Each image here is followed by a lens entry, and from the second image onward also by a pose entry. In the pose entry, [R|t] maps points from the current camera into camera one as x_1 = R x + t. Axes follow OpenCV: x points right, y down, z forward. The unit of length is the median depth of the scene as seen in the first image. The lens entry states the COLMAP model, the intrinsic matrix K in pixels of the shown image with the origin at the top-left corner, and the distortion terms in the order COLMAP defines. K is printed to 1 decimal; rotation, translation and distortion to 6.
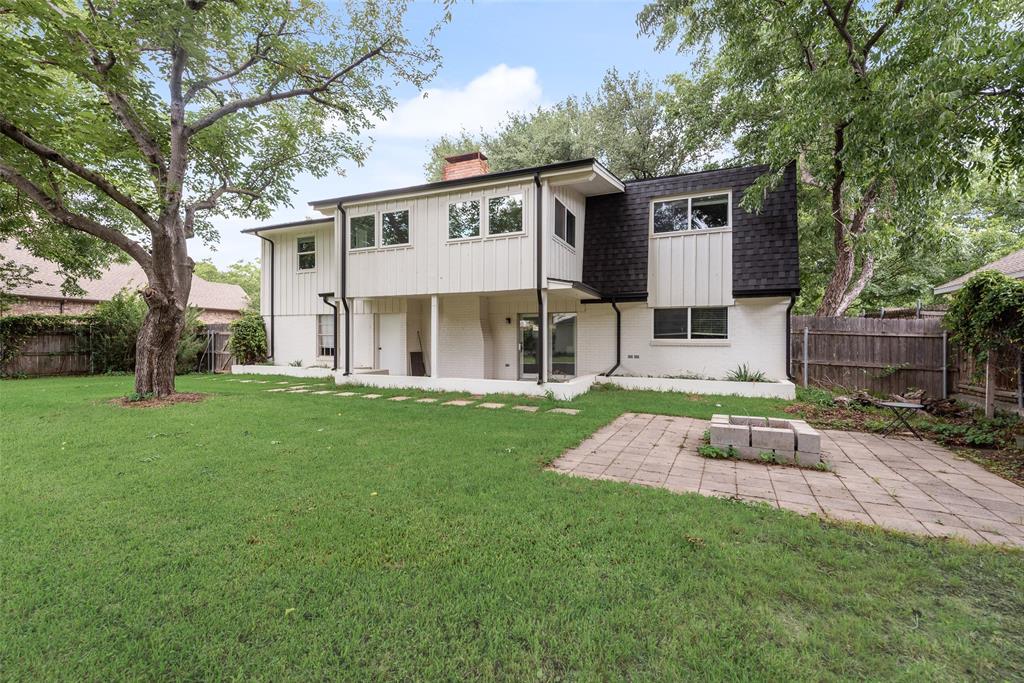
lens RADIAL K [[466.7, 0, 512.0], [0, 466.7, 341.5], [0, 0, 1]] dist [-0.000322, -0.000011]
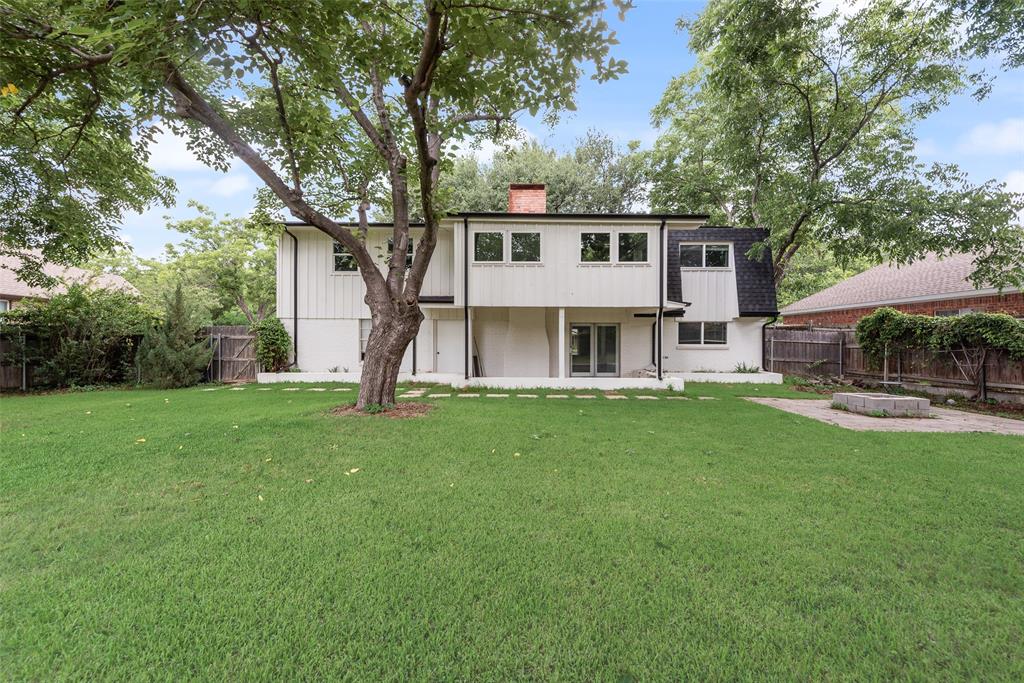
lens RADIAL K [[429.4, 0, 512.0], [0, 429.4, 341.5], [0, 0, 1]] dist [0.001915, 0.000049]
pose [[0.906421, 0.001236, 0.422373, -0.707679], [-0.000169, 0.999997, -0.002563, -0.010941], [-0.422375, 0.002251, 0.906419, 0.069830]]
